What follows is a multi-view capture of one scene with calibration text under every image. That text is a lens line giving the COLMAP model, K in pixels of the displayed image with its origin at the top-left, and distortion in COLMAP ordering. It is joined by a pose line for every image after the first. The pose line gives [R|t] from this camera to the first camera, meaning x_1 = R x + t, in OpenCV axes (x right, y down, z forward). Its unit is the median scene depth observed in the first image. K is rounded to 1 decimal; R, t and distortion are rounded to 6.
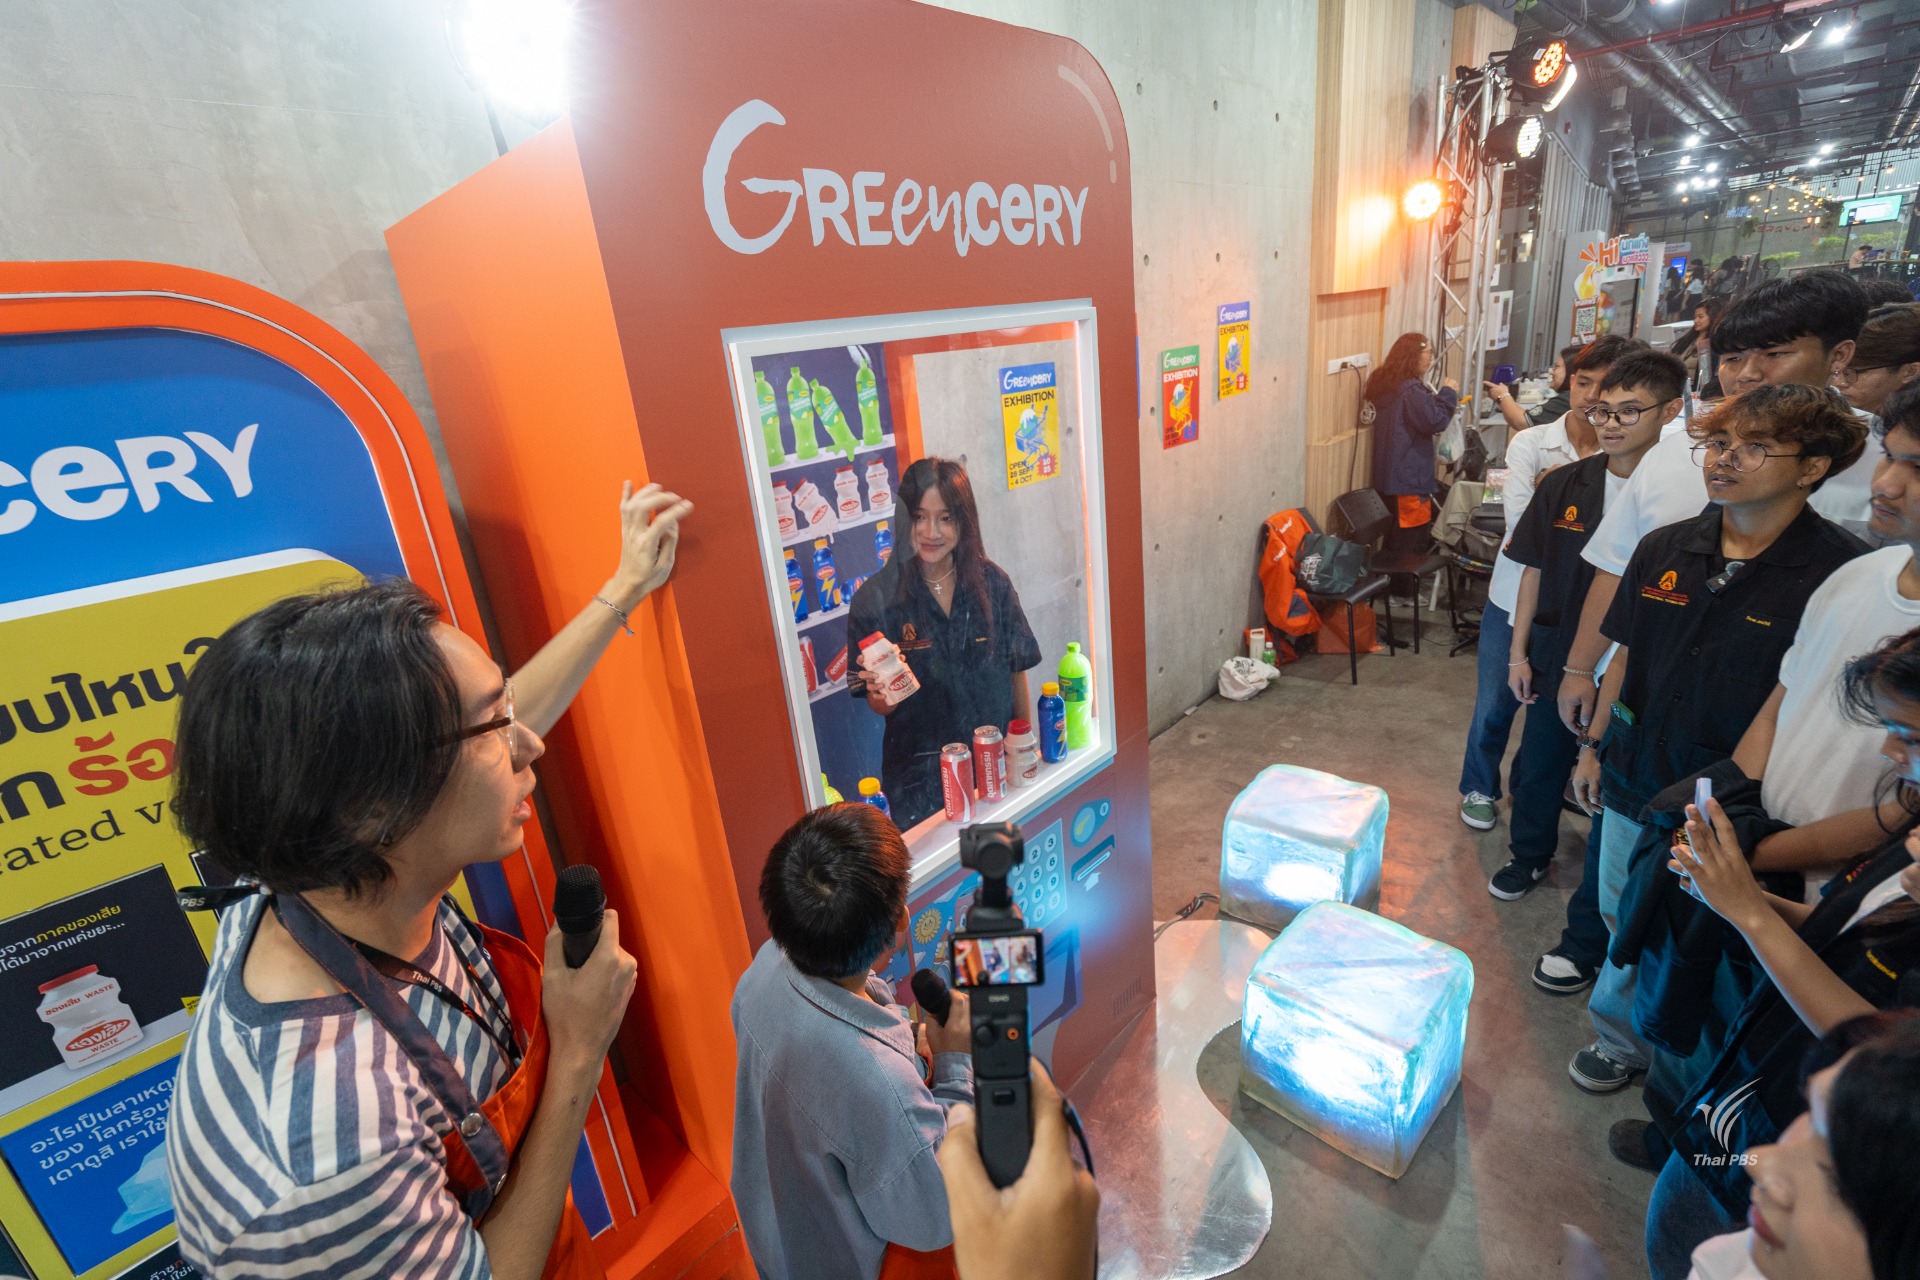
lens RADIAL K [[864.2, 0, 887.8], [0, 864.2, 639.3], [0, 0, 1]] dist [0.015822, -0.000240]
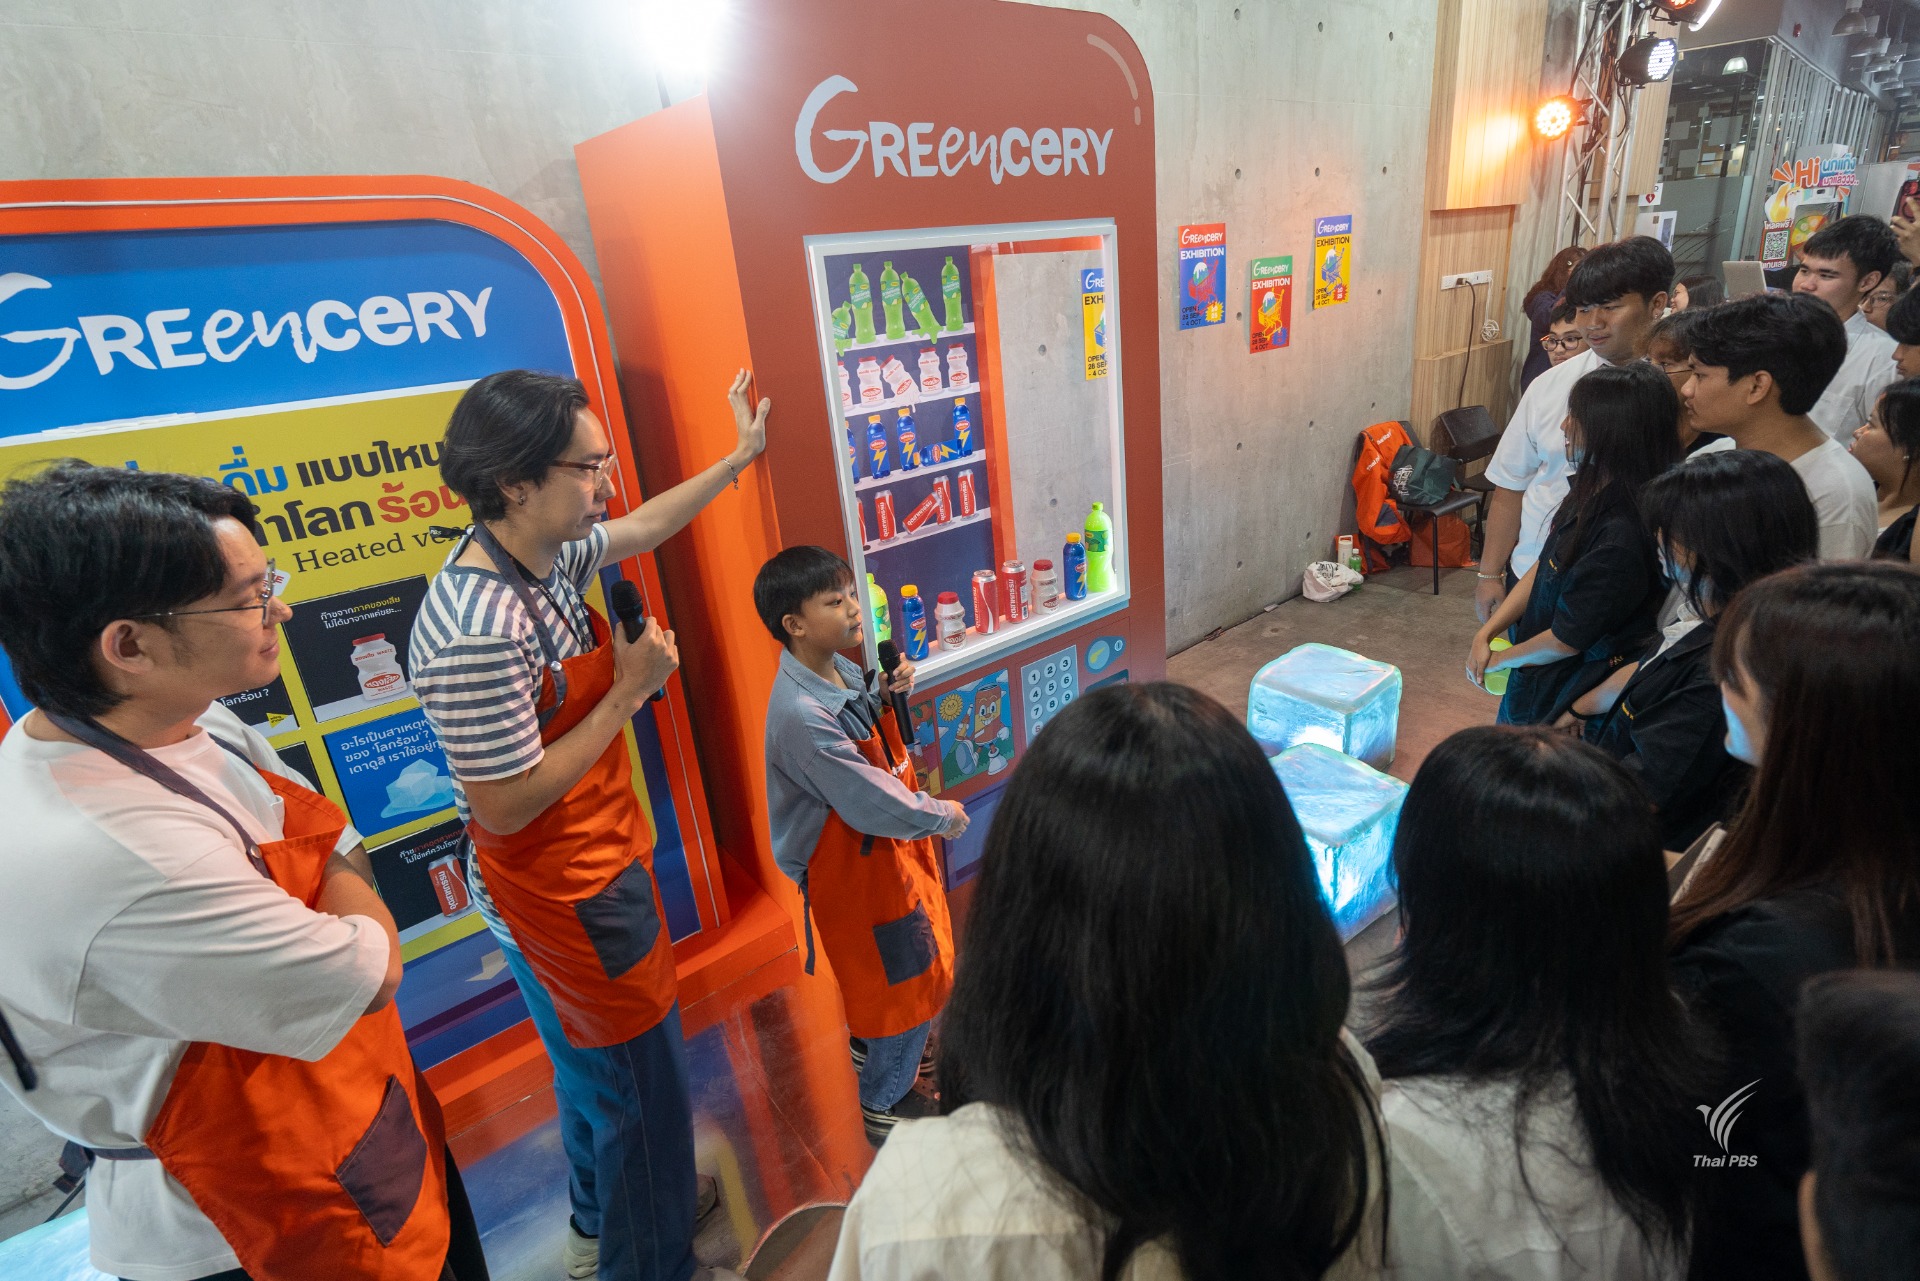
lens RADIAL K [[935.1, 0, 966.4], [0, 935.1, 596.0], [0, 0, 1]] dist [0.012104, -0.001144]
pose [[0.994634, 0.072009, -0.074279, 0.121752], [-0.068823, 0.996631, 0.044602, 0.078413], [0.077240, -0.039250, 0.996240, -0.287333]]
